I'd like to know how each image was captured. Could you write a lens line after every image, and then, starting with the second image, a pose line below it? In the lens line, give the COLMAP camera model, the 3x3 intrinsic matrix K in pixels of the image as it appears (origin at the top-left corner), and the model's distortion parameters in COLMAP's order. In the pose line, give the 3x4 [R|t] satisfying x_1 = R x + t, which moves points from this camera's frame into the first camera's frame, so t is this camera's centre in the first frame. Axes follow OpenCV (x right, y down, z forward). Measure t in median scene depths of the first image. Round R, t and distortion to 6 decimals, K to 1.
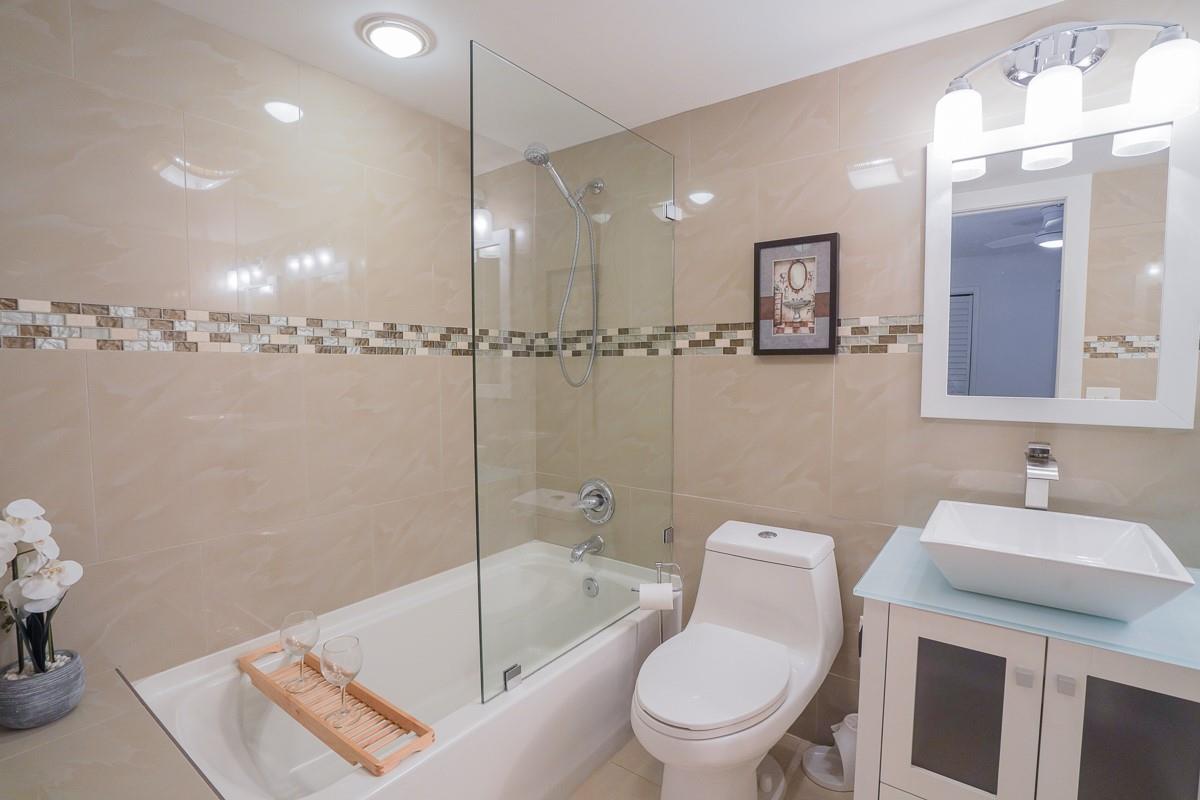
lens RADIAL K [[566.9, 0, 600.0], [0, 566.9, 400.0], [0, 0, 1]] dist [-0.061741, 0.024950]
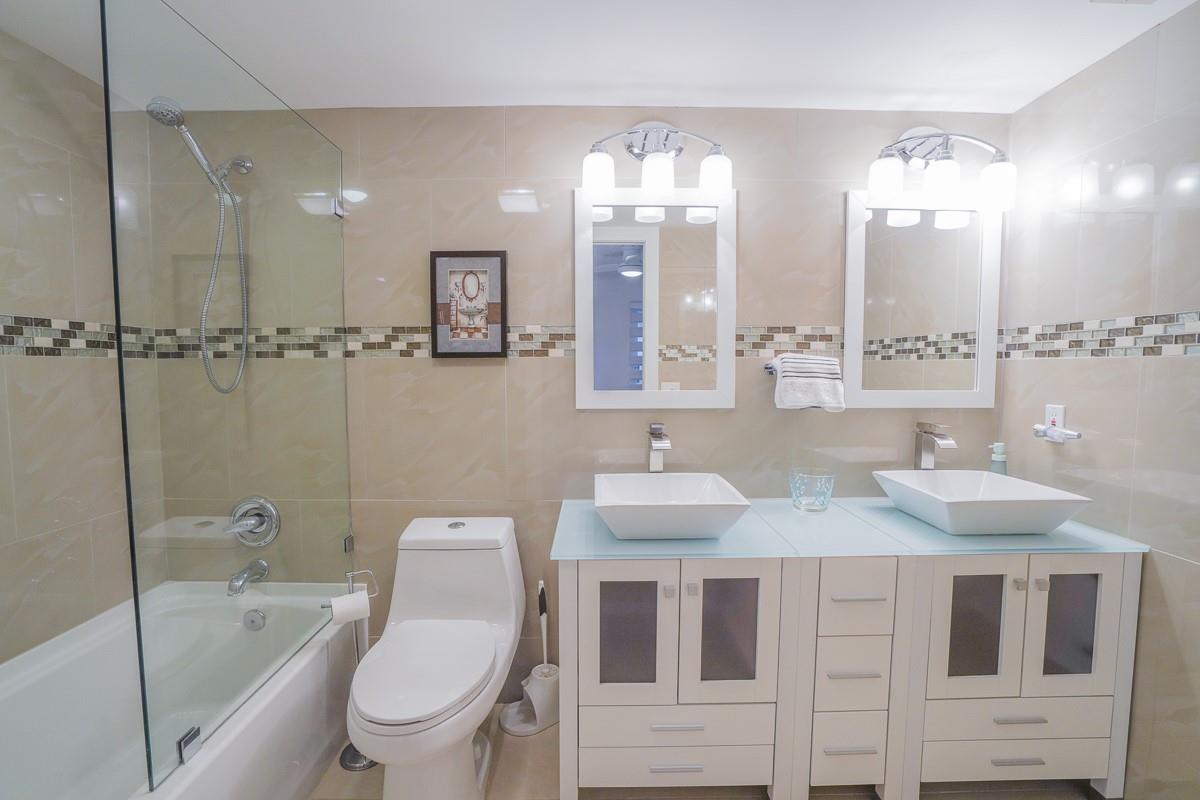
lens RADIAL K [[555.1, 0, 600.0], [0, 555.1, 400.0], [0, 0, 1]] dist [-0.068799, 0.028907]
pose [[0.794053, -0.036444, 0.606756, -0.109086], [0.037739, 0.999231, 0.010629, -0.000095], [-0.606676, 0.014458, 0.794817, -0.005662]]
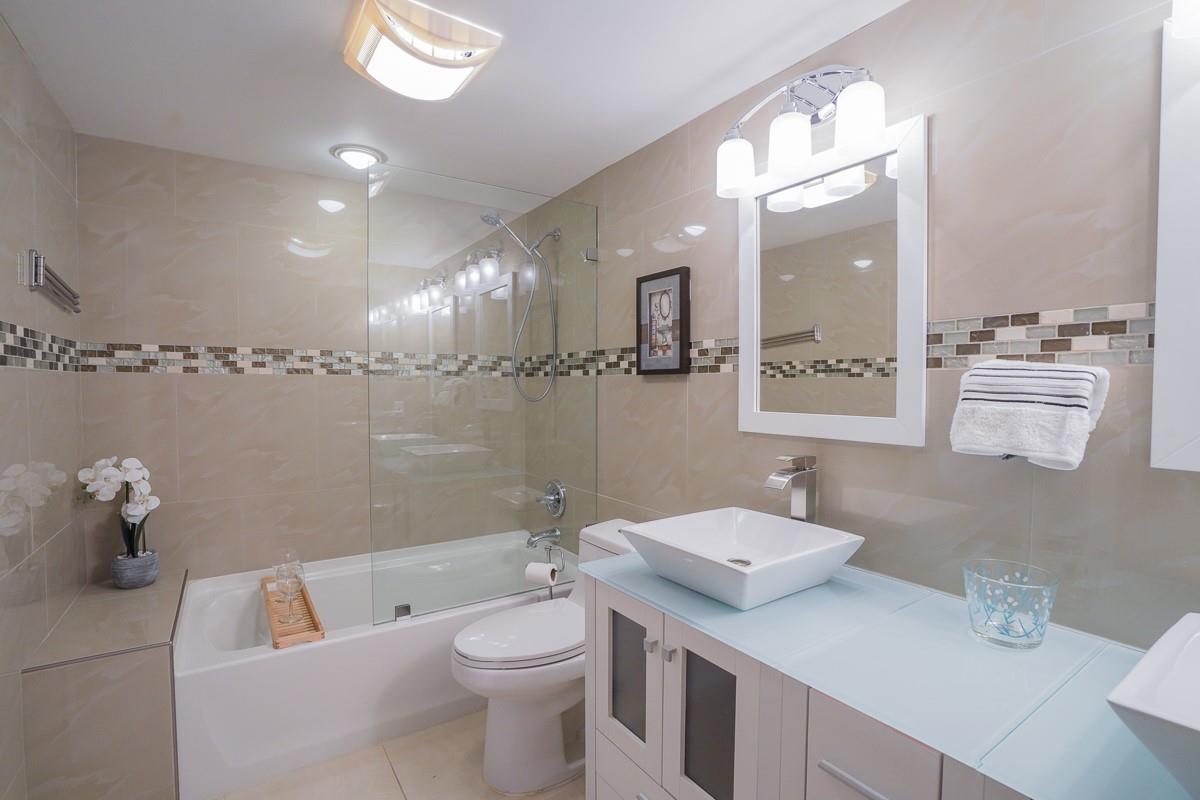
lens RADIAL K [[559.1, 0, 600.0], [0, 559.1, 400.0], [0, 0, 1]] dist [-0.061338, 0.017972]
pose [[0.945271, 0.011924, -0.326068, 0.593445], [-0.023148, 0.999265, -0.030564, 0.008282], [0.325464, 0.036439, 0.944852, -0.101850]]
